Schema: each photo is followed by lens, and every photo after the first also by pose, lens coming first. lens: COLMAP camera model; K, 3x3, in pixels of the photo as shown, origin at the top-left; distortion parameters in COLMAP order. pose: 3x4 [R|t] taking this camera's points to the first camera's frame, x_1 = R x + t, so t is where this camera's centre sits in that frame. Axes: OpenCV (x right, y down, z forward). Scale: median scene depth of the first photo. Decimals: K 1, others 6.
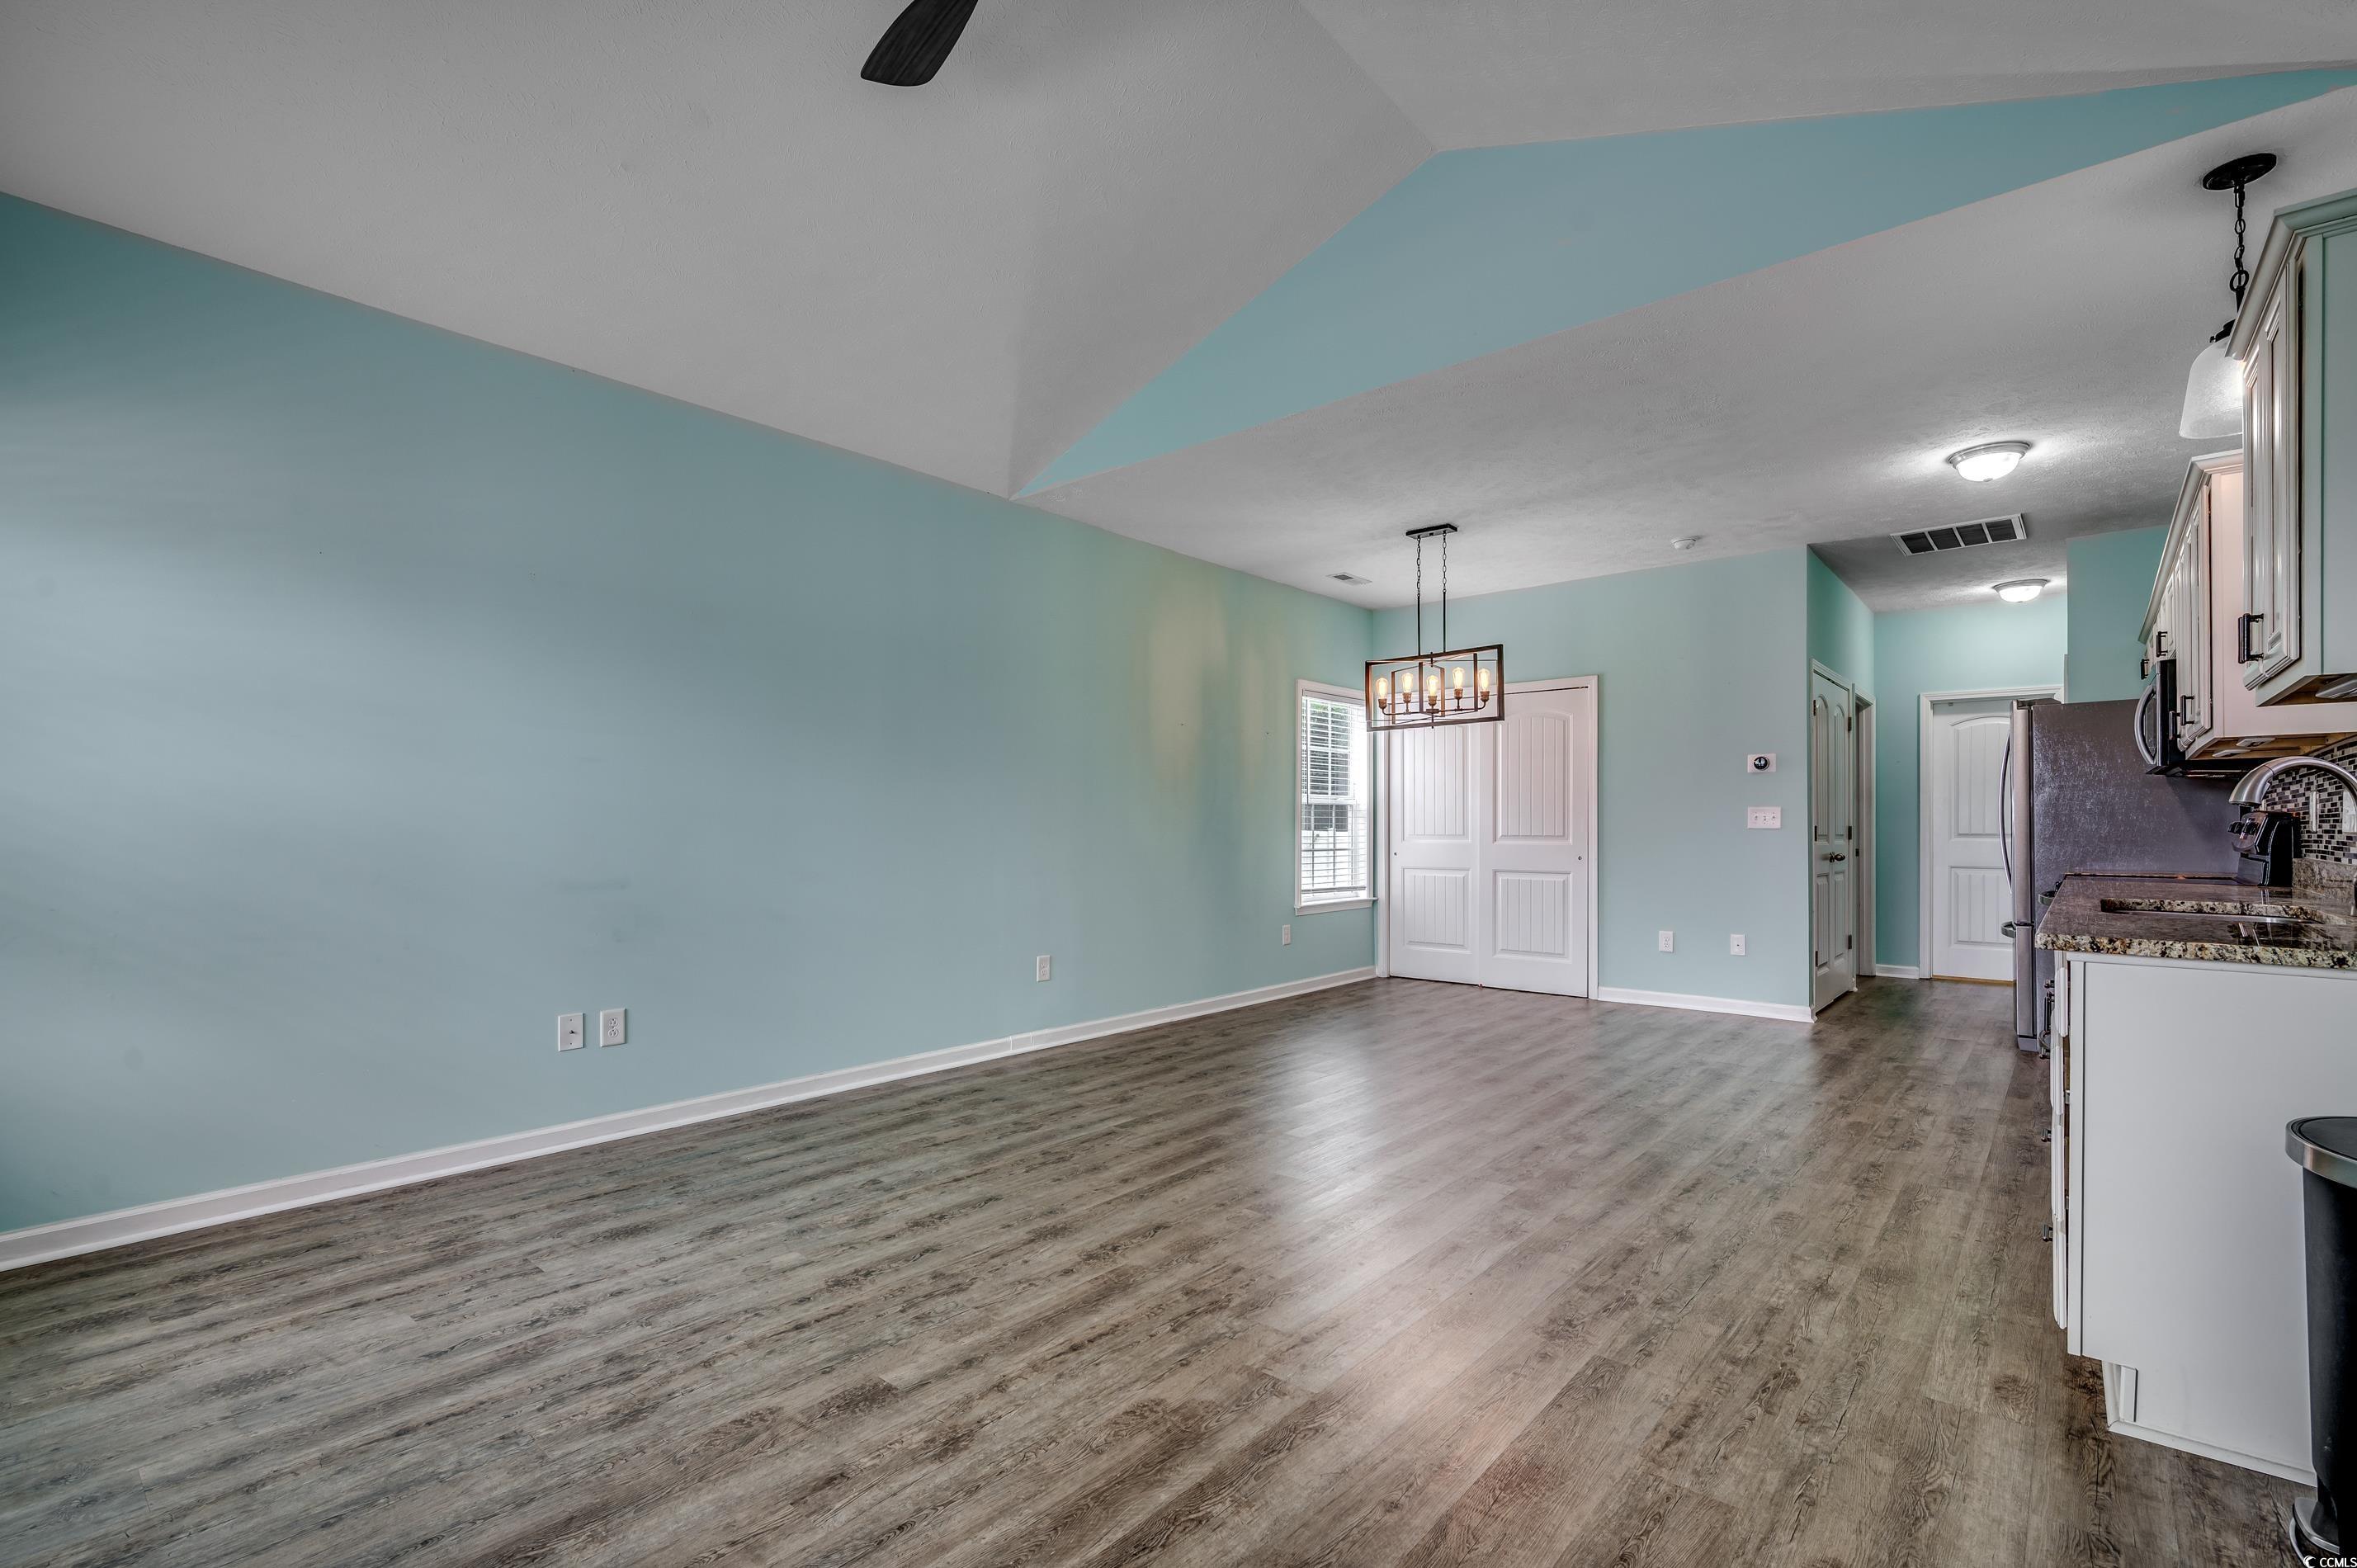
lens RADIAL K [[1054.4, 0, 1202.3], [0, 1054.4, 821.5], [0, 0, 1]] dist [-0.002721, 0.001463]
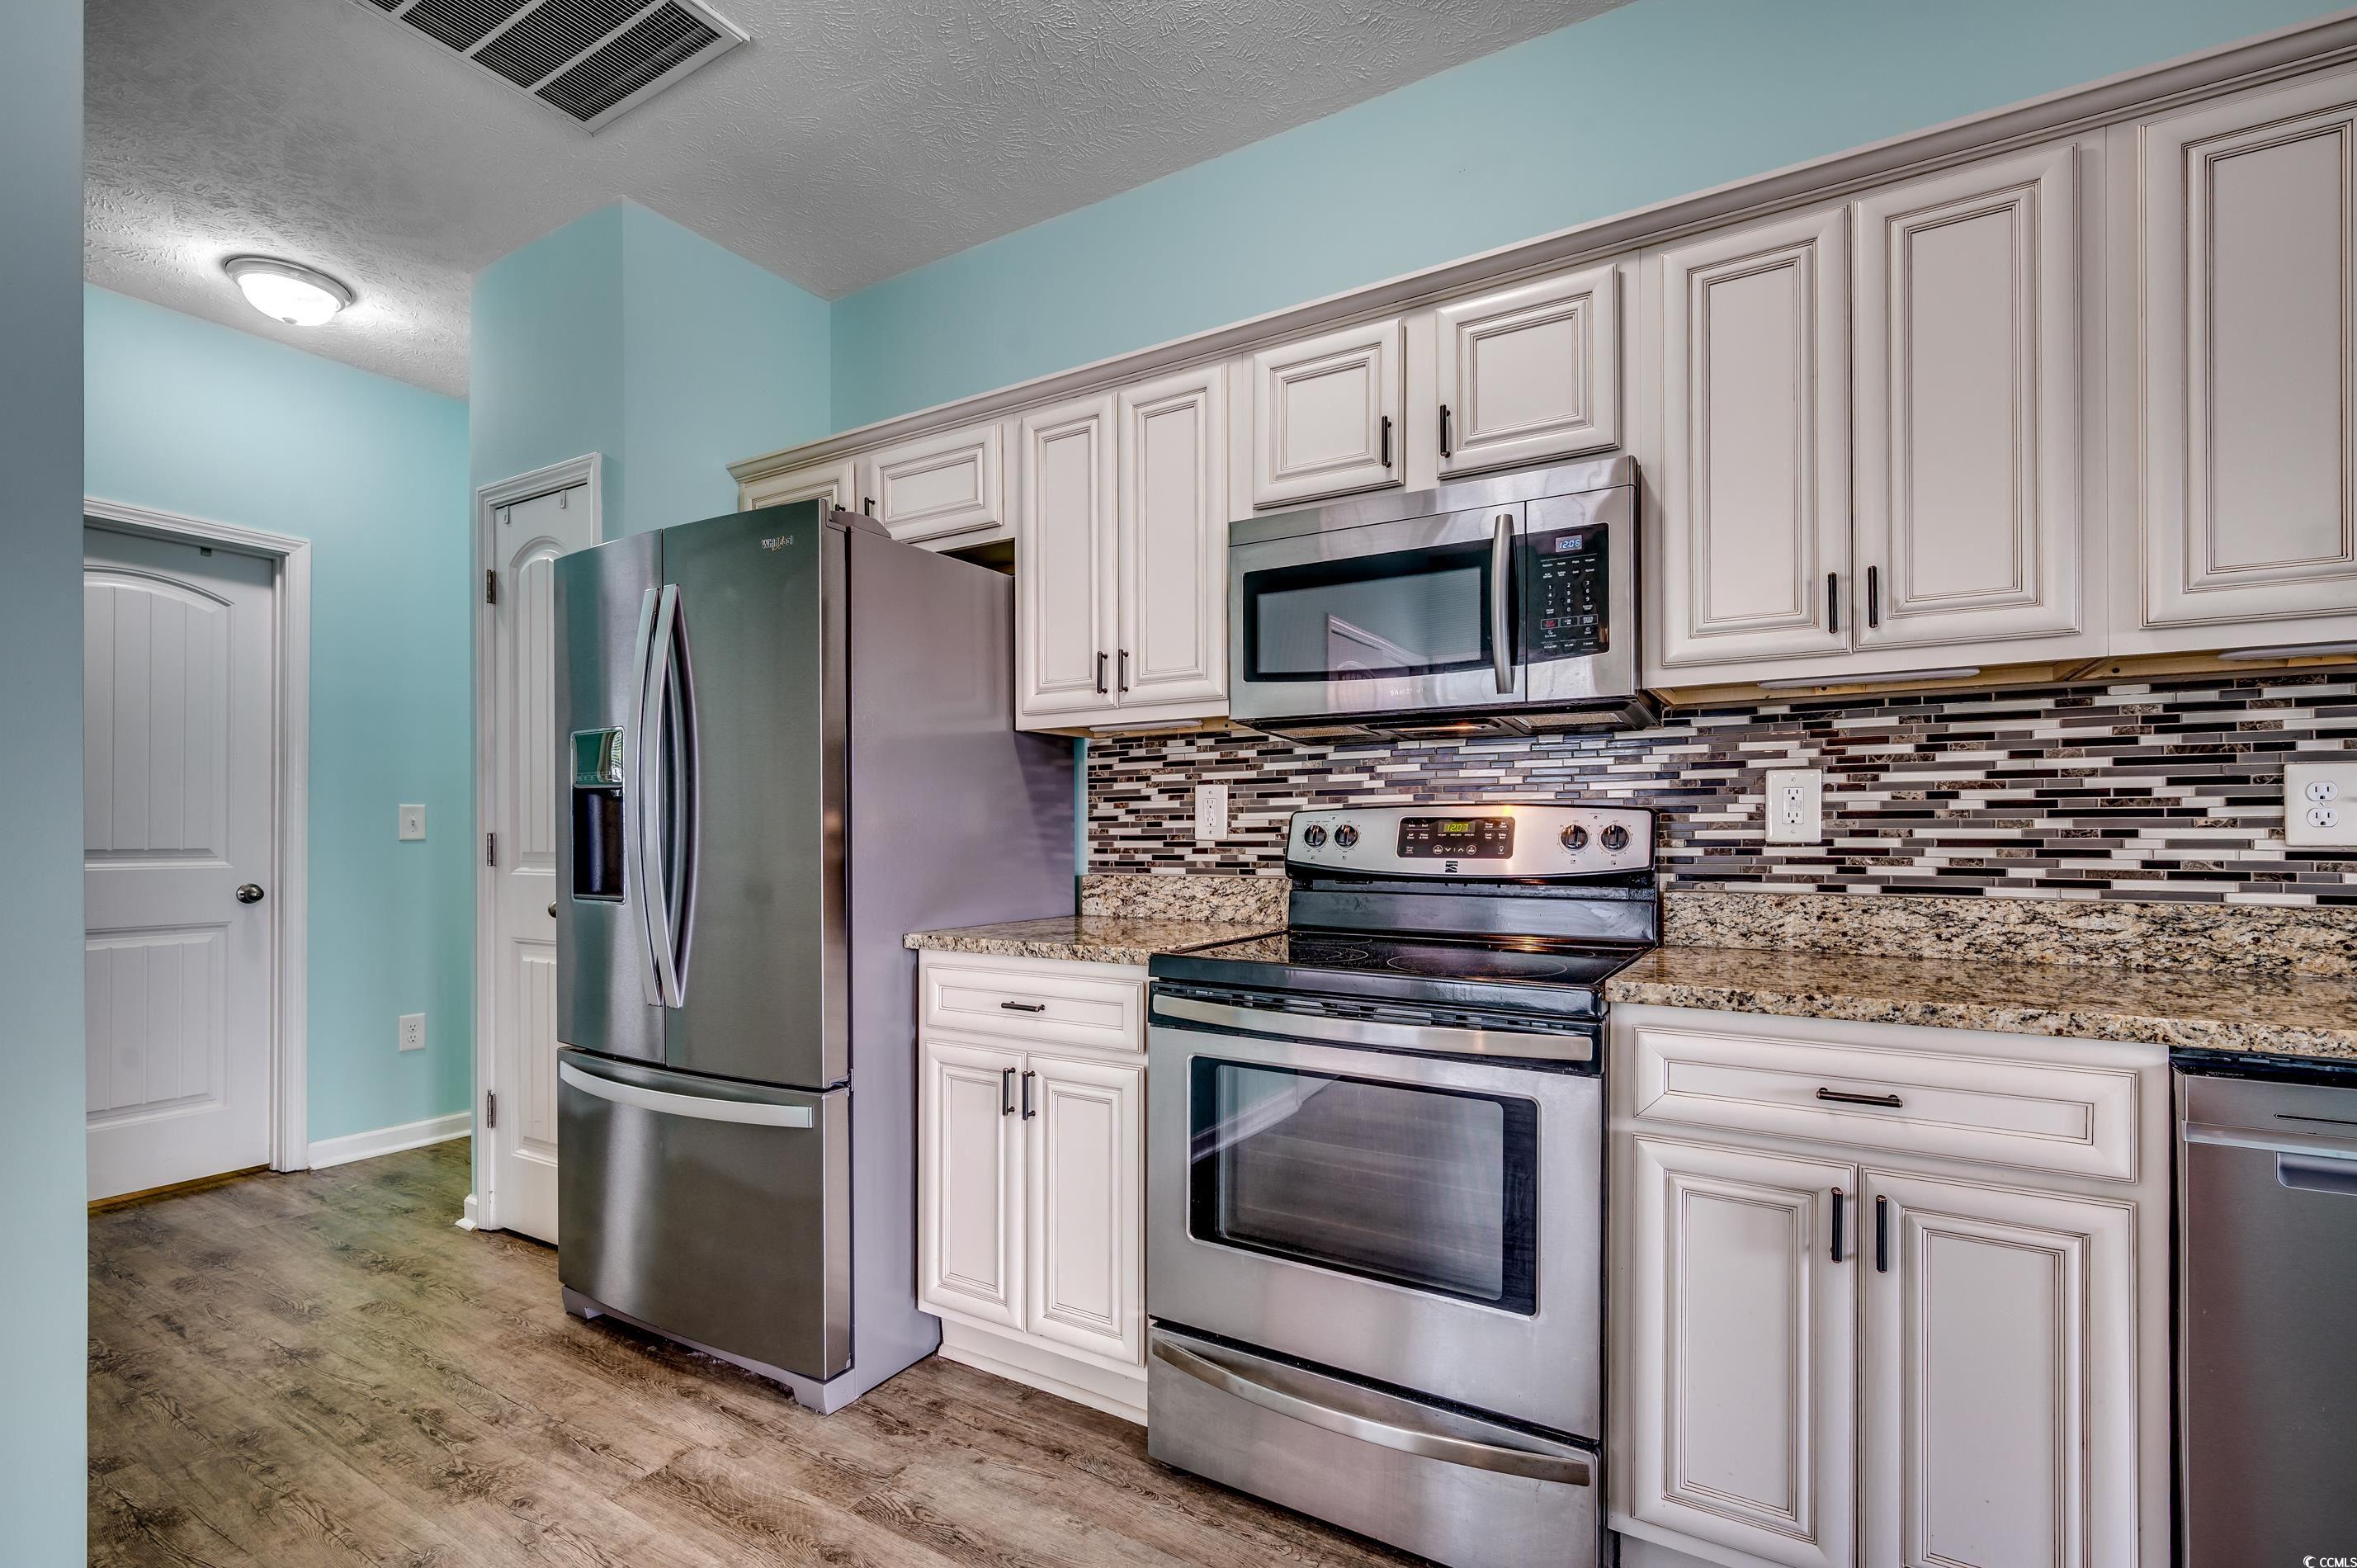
lens RADIAL K [[1054.4, 0, 1185.0], [0, 1054.4, 830.6], [0, 0, 1]] dist [-0.002721, 0.001463]
pose [[-0.165012, -0.001028, 0.986291, 0.353096], [-0.004632, 0.999989, 0.000268, 0.002856], [-0.986281, -0.004525, -0.165015, 0.879463]]
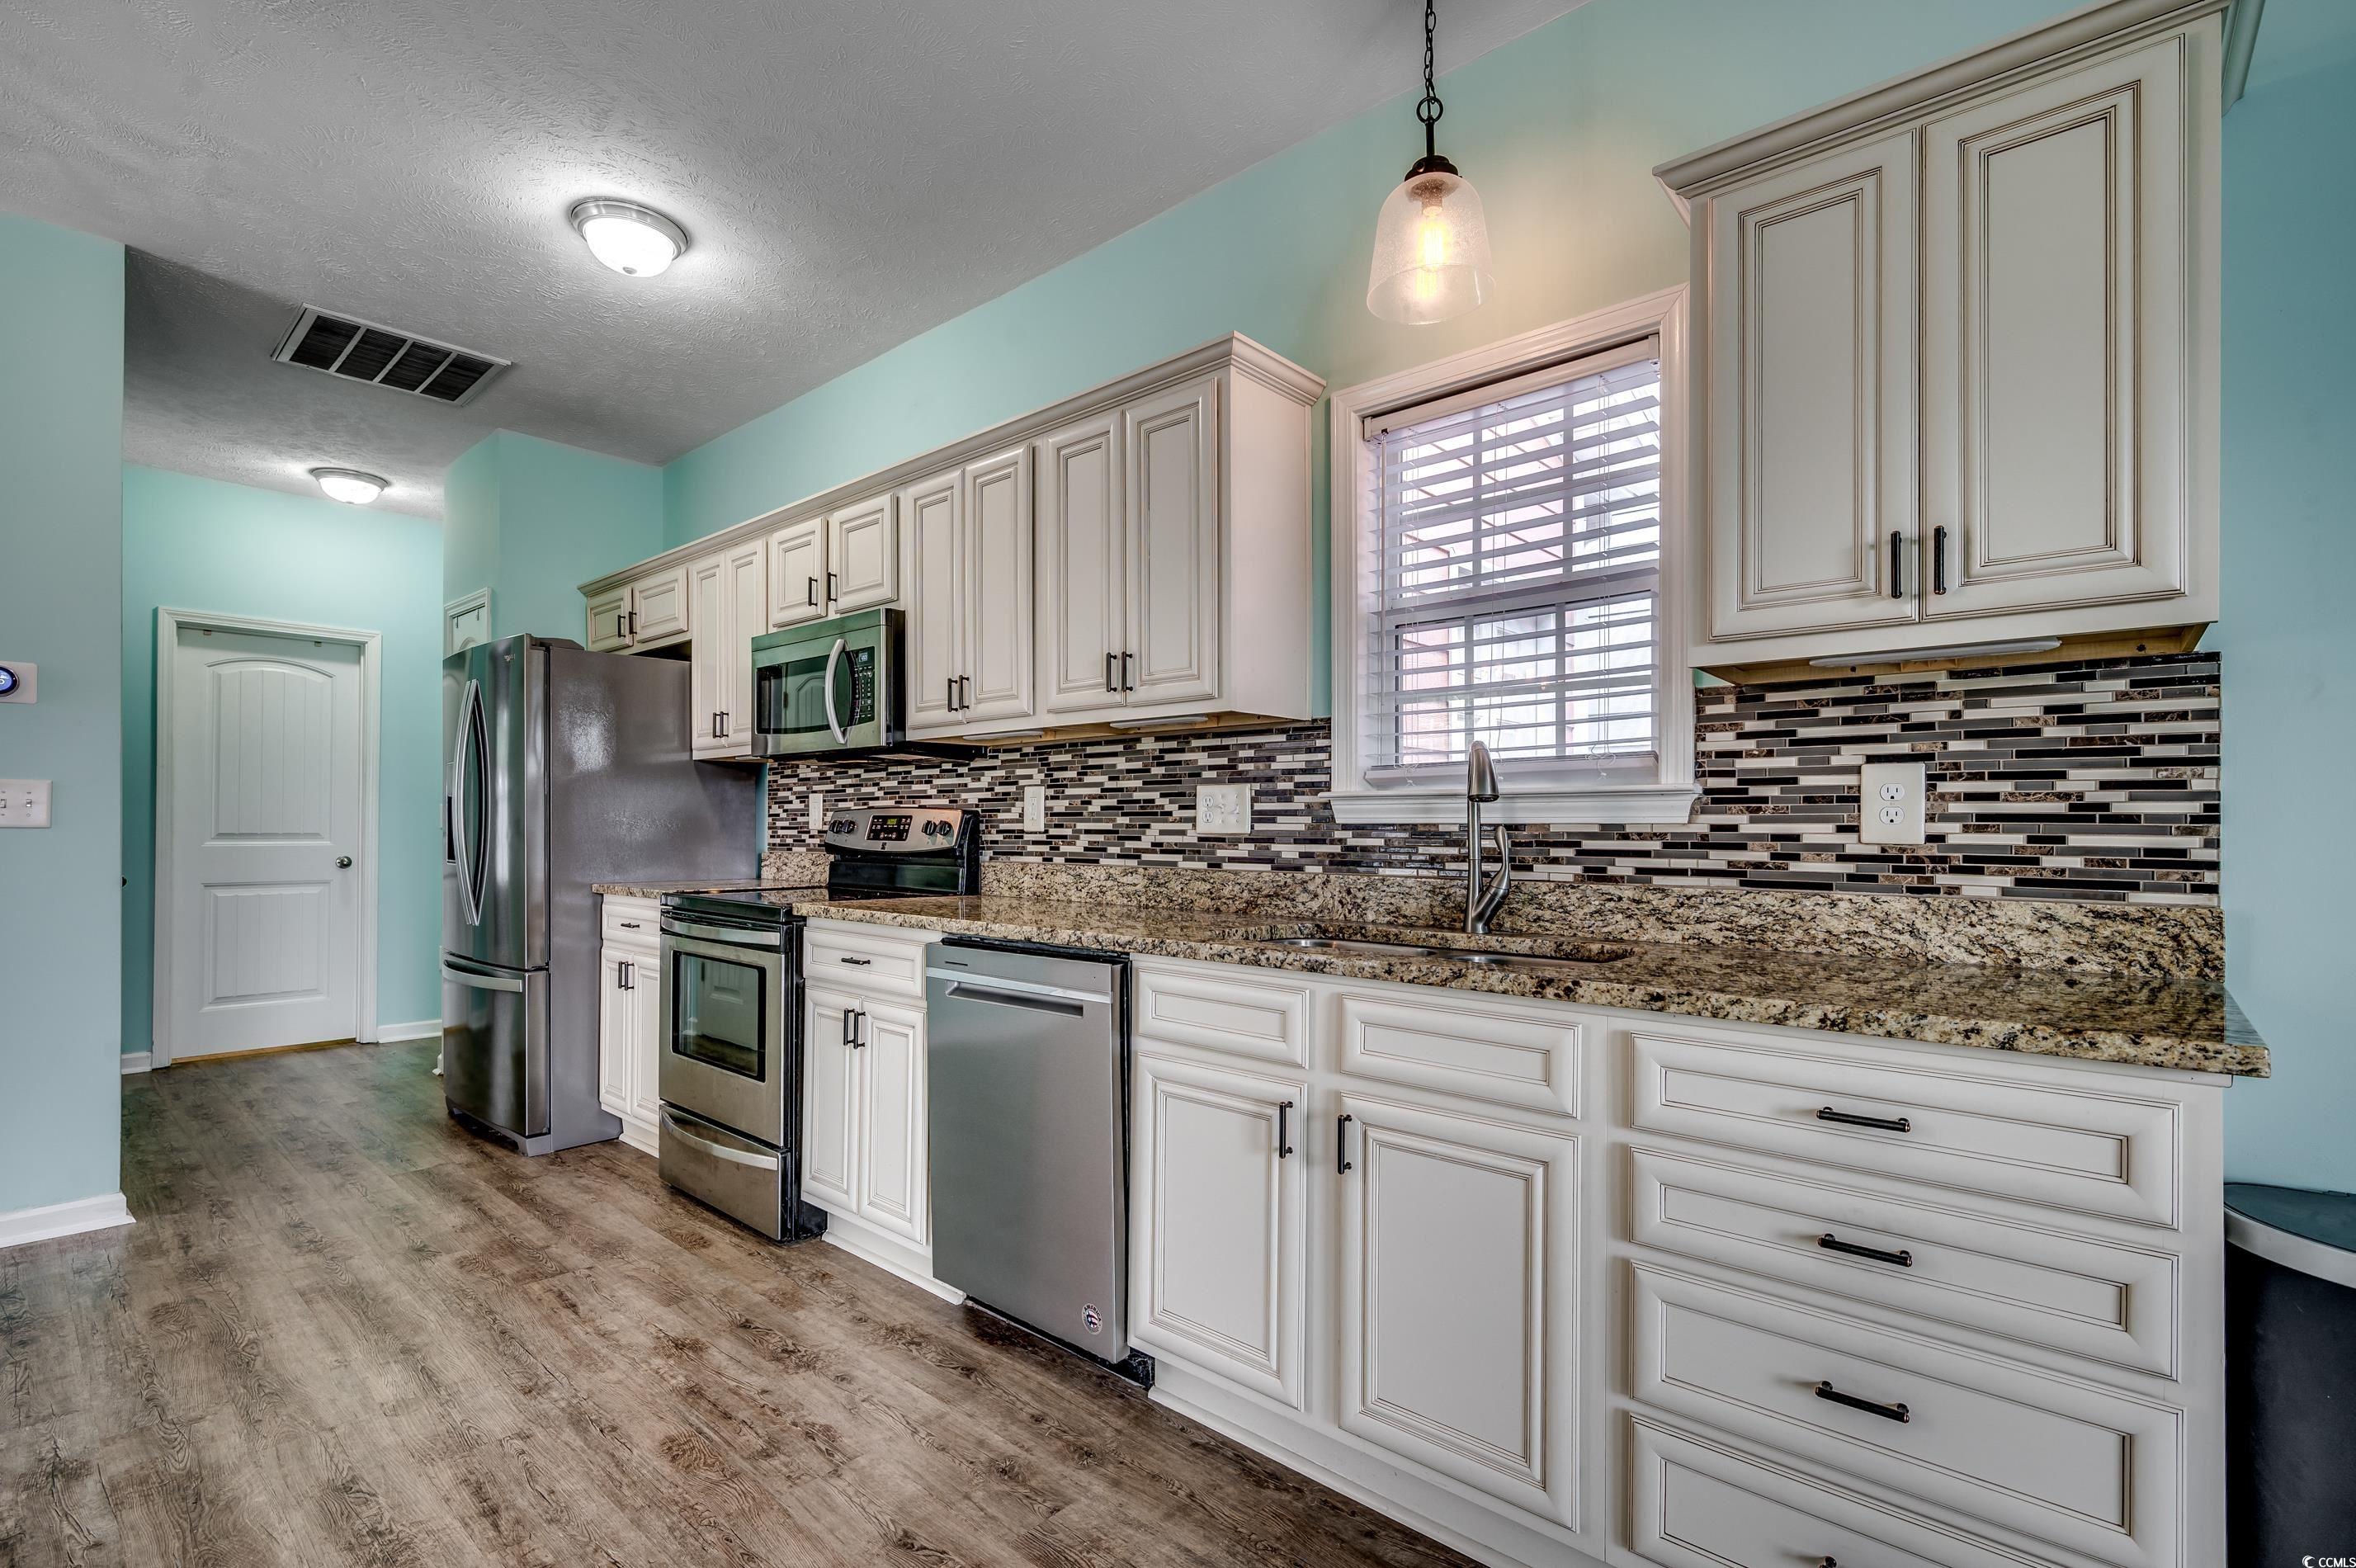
lens RADIAL K [[1054.0, 0, 1184.3], [0, 1054.0, 823.0], [0, 0, 1]] dist [-0.002721, 0.001463]
pose [[0.012772, 0.001210, 0.999918, 0.103345], [-0.008526, 0.999963, -0.001101, 0.001373], [-0.999882, -0.008511, 0.012782, 0.540937]]
